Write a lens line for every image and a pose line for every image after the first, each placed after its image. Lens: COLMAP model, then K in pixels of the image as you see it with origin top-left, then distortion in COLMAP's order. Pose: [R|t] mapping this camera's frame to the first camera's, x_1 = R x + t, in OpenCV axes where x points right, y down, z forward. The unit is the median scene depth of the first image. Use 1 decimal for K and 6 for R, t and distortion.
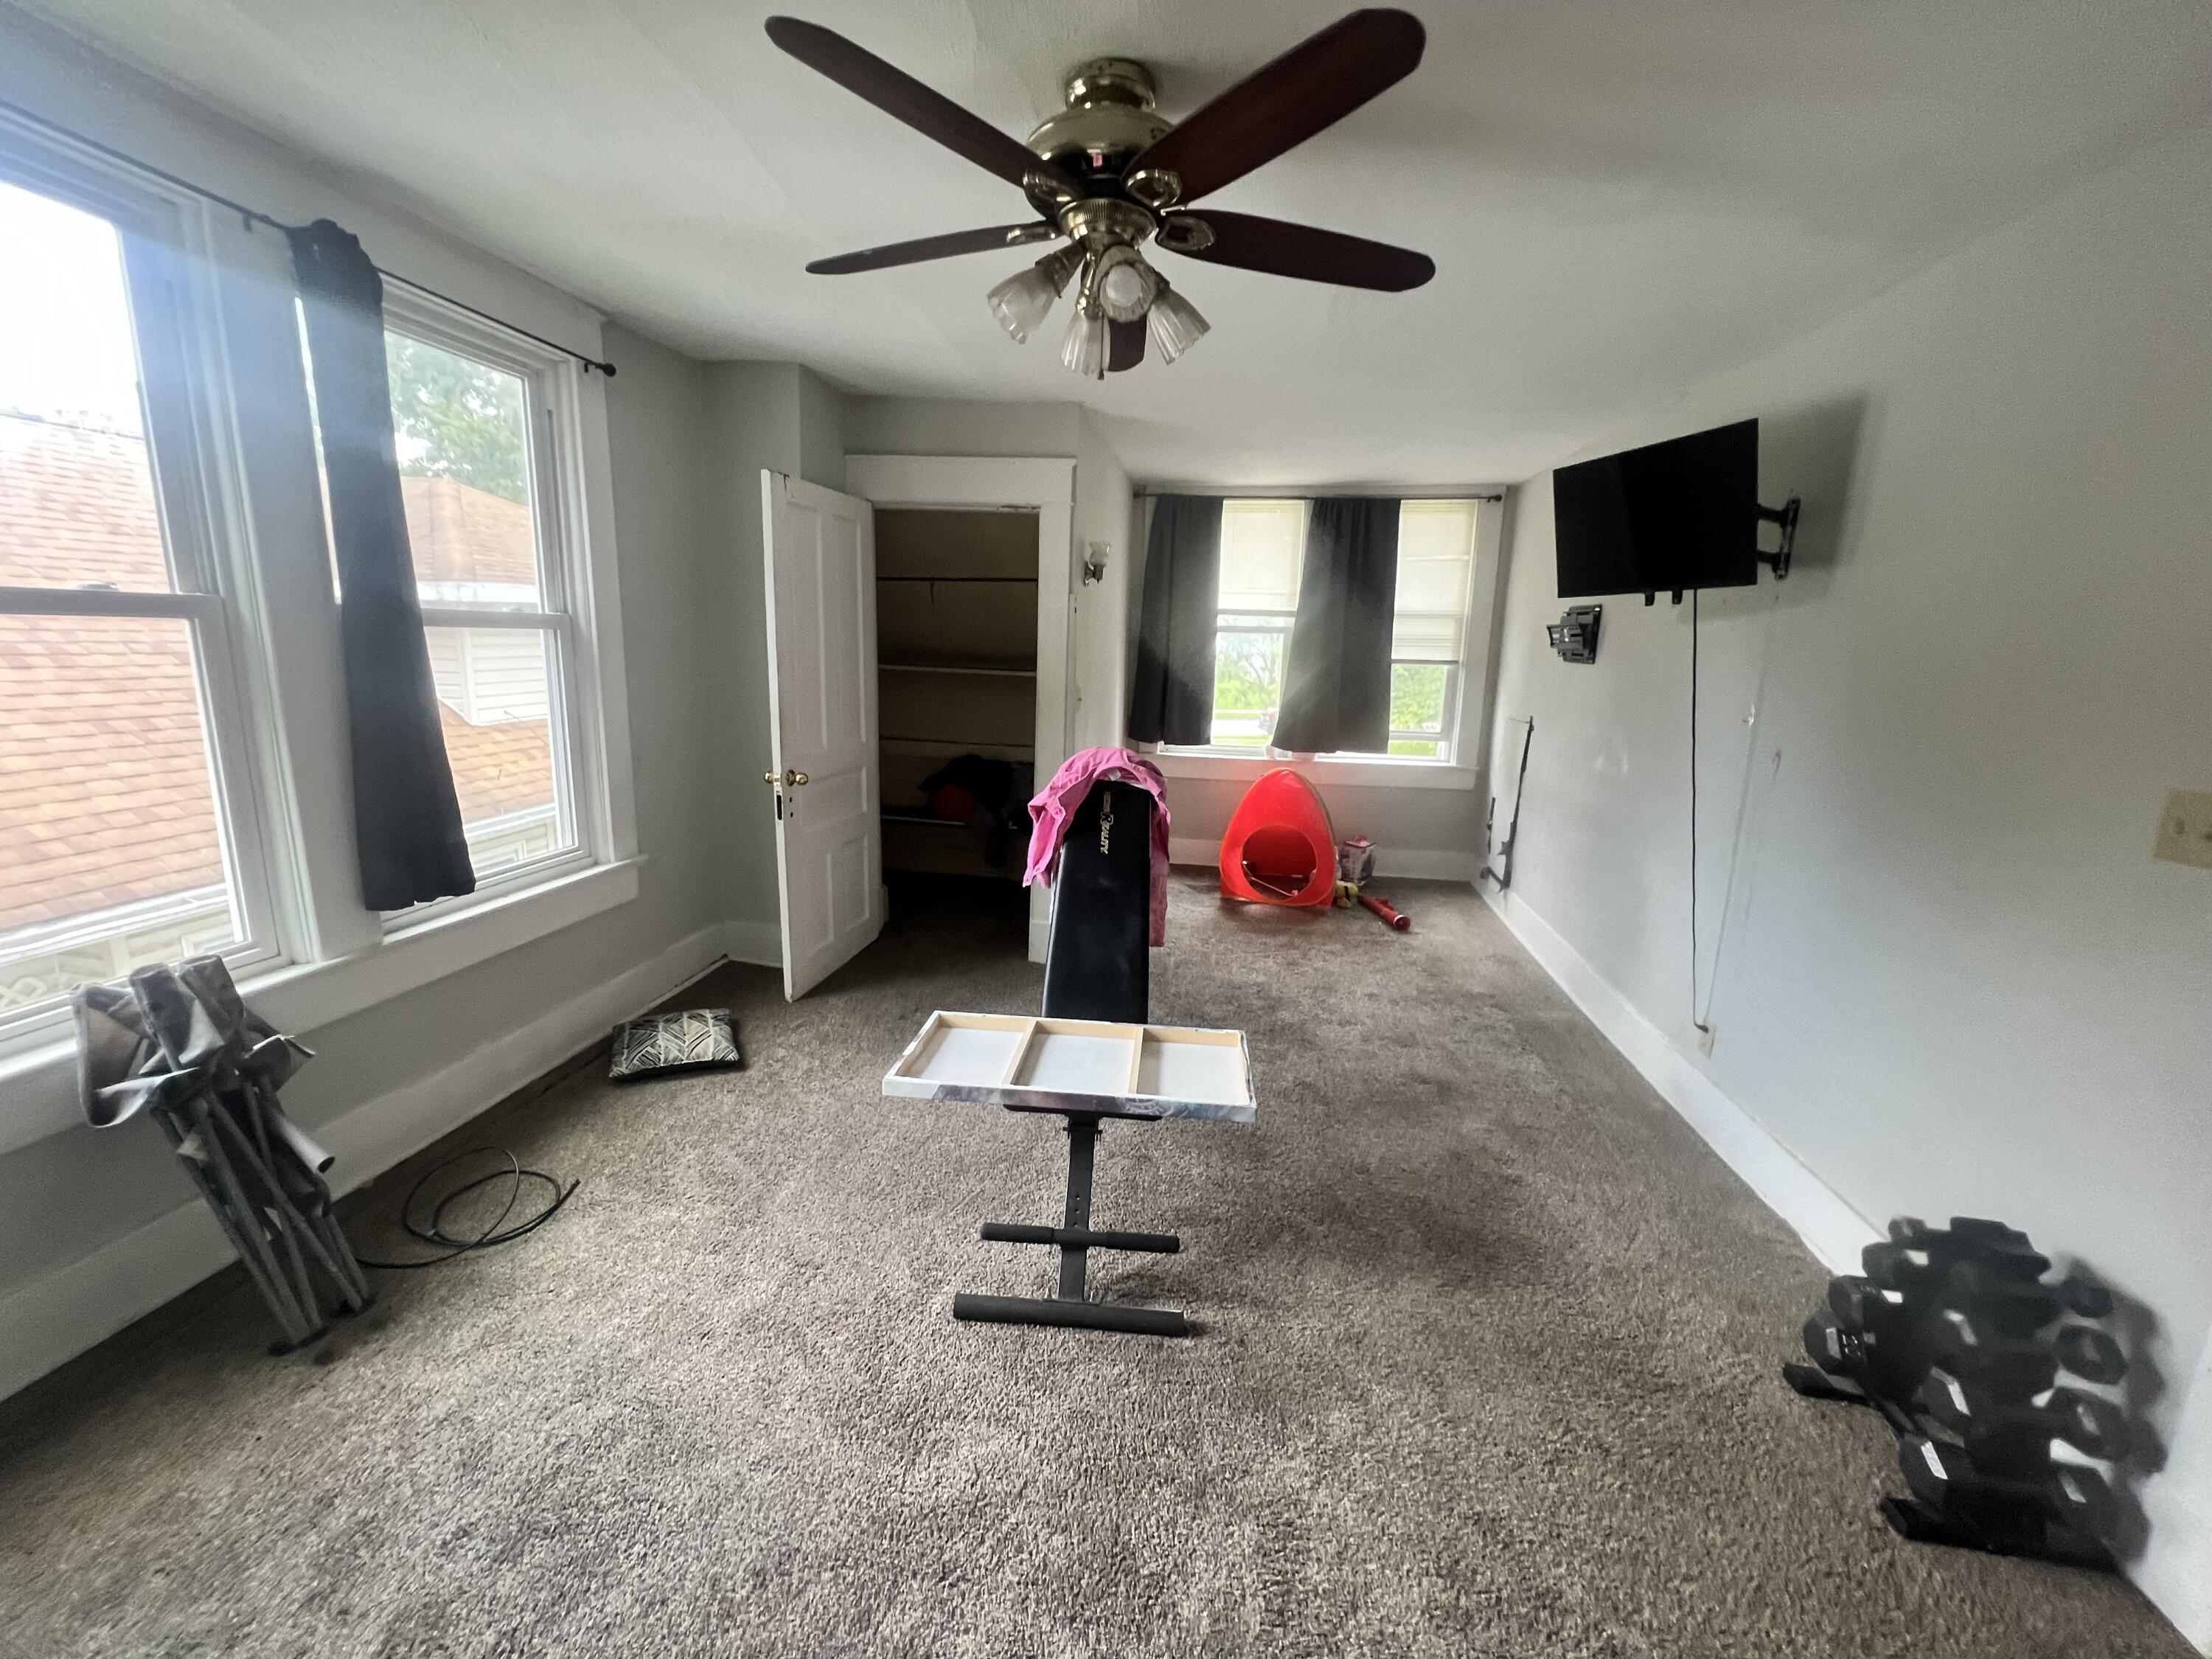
lens RADIAL K [[886.6, 0, 1103.4], [0, 886.6, 822.8], [0, 0, 1]] dist [0.001437, -0.000177]
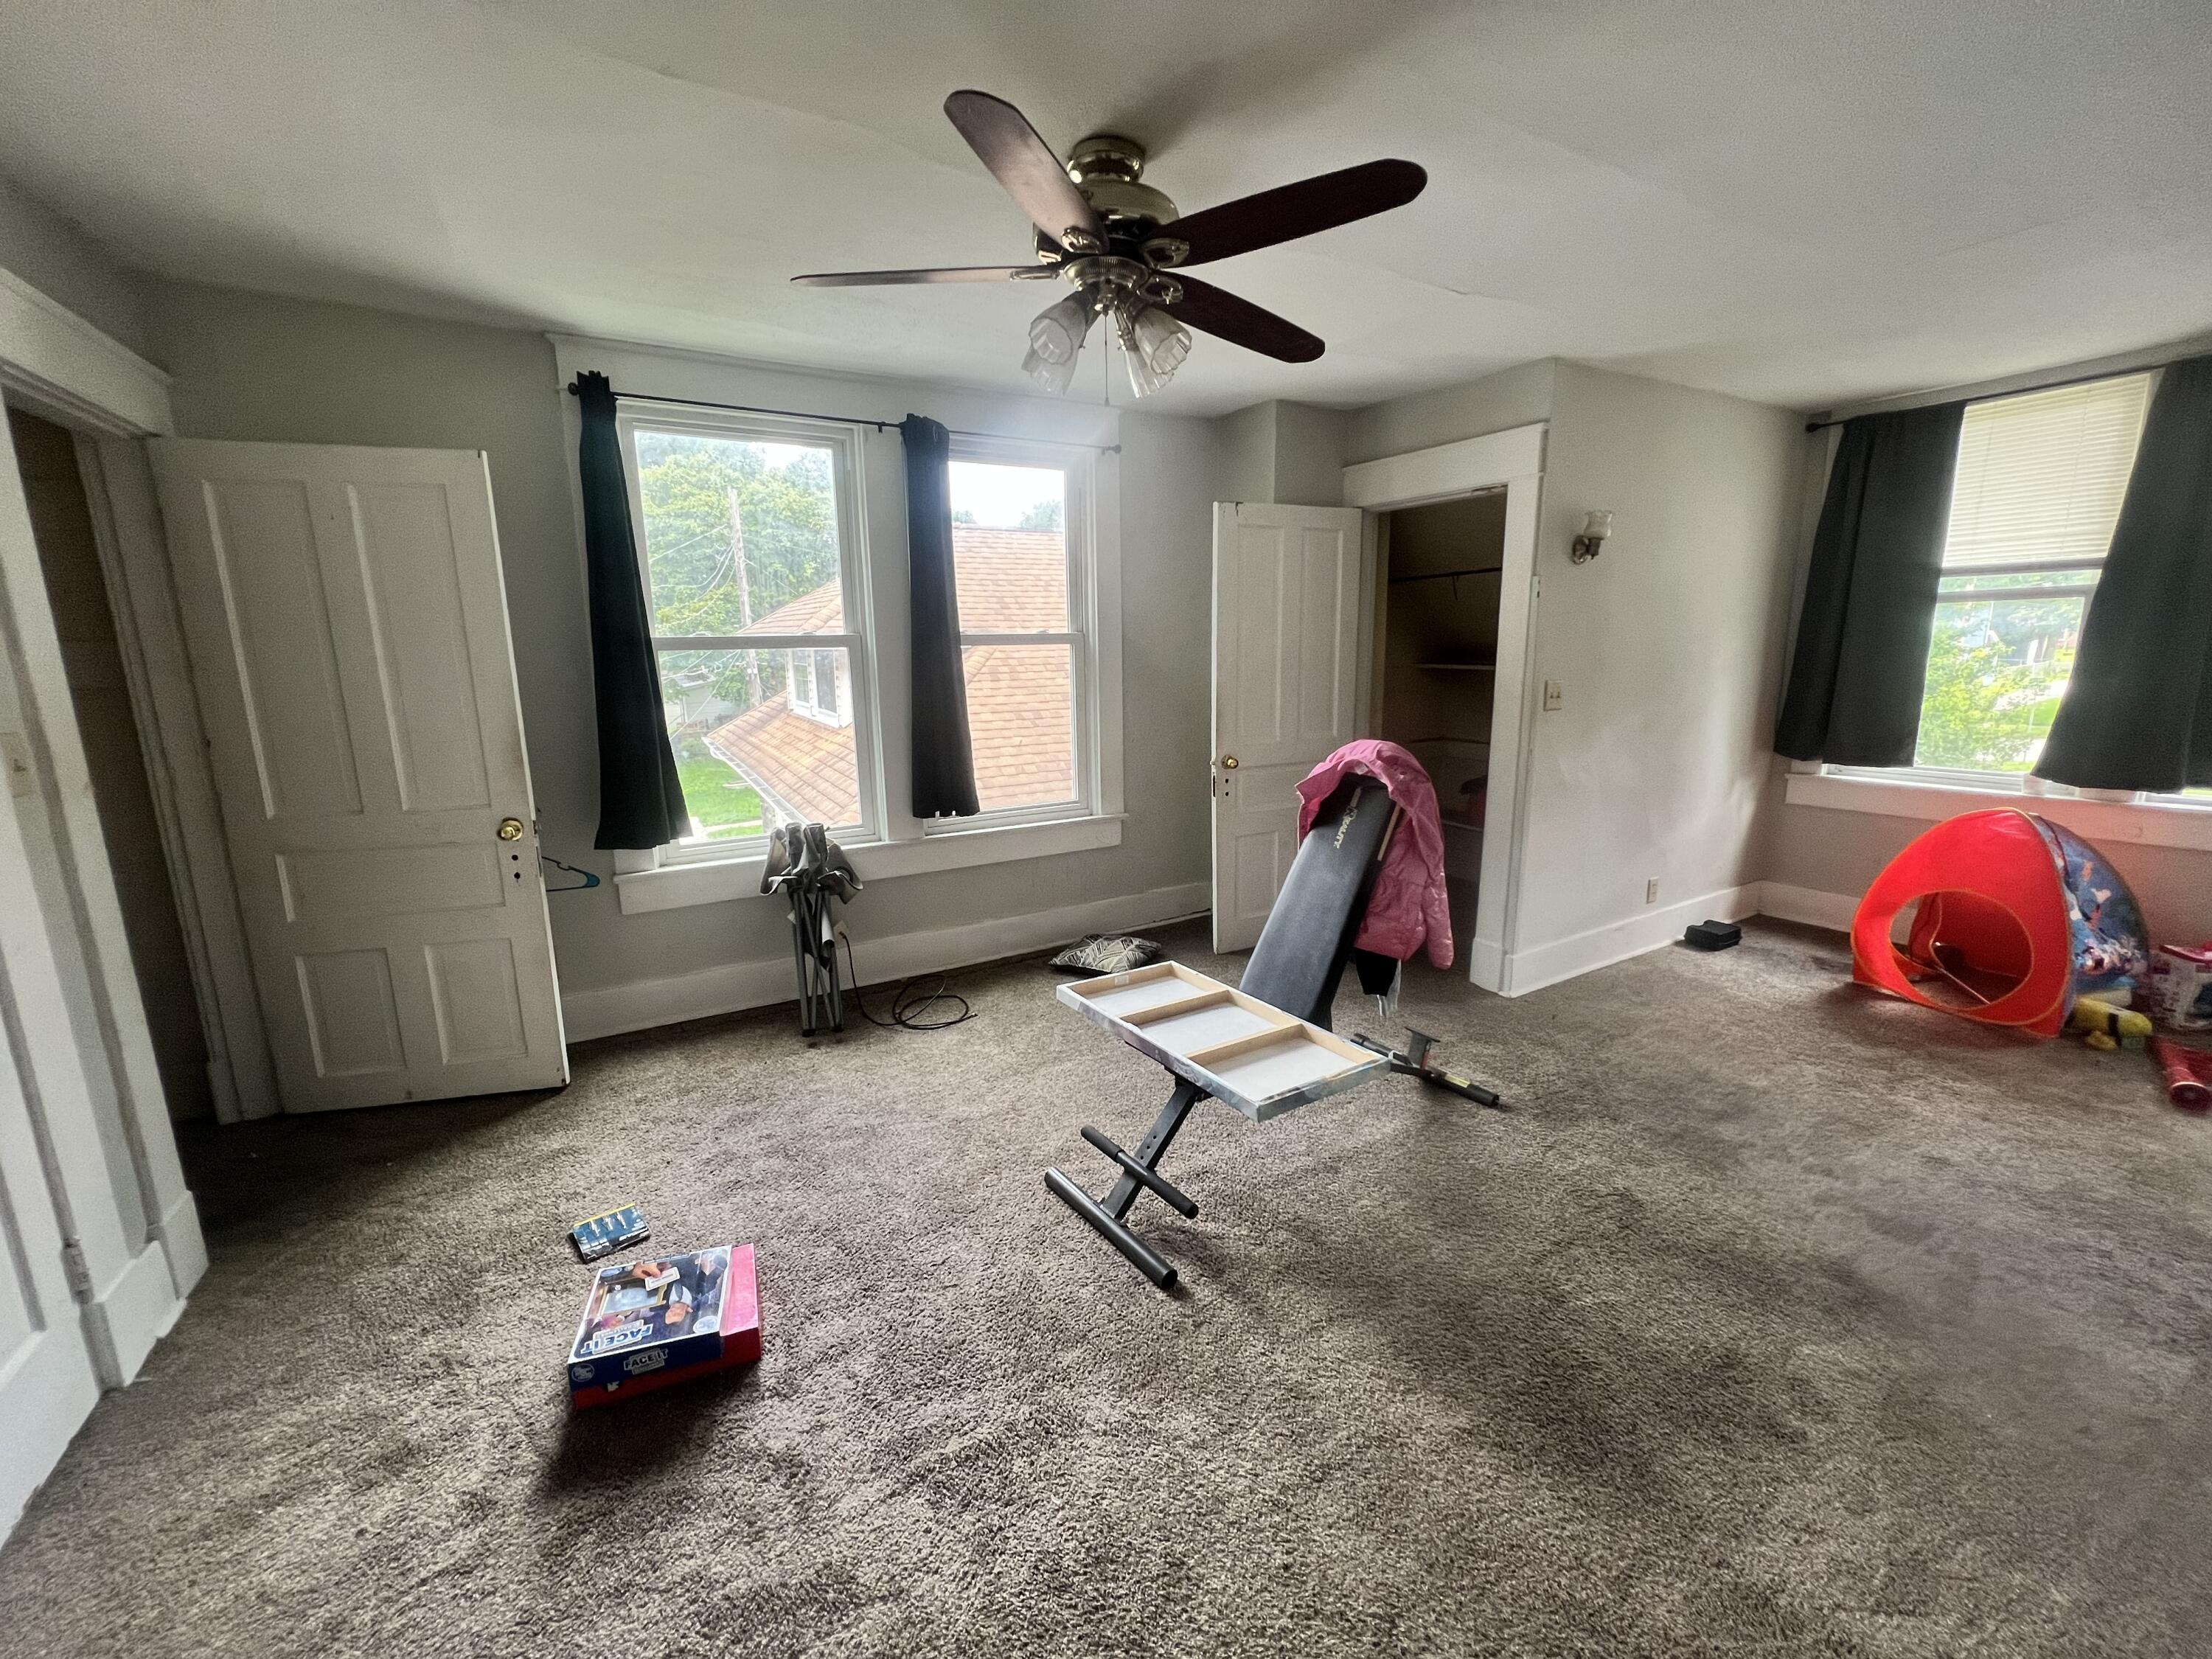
lens RADIAL K [[886.6, 0, 1105.5], [0, 886.6, 822.8], [0, 0, 1]] dist [0.001437, -0.000177]
pose [[0.625872, 0.109248, -0.772236, 0.497399], [-0.117151, 0.992076, 0.045402, -0.005921], [0.771077, 0.062052, 0.633711, 0.154314]]
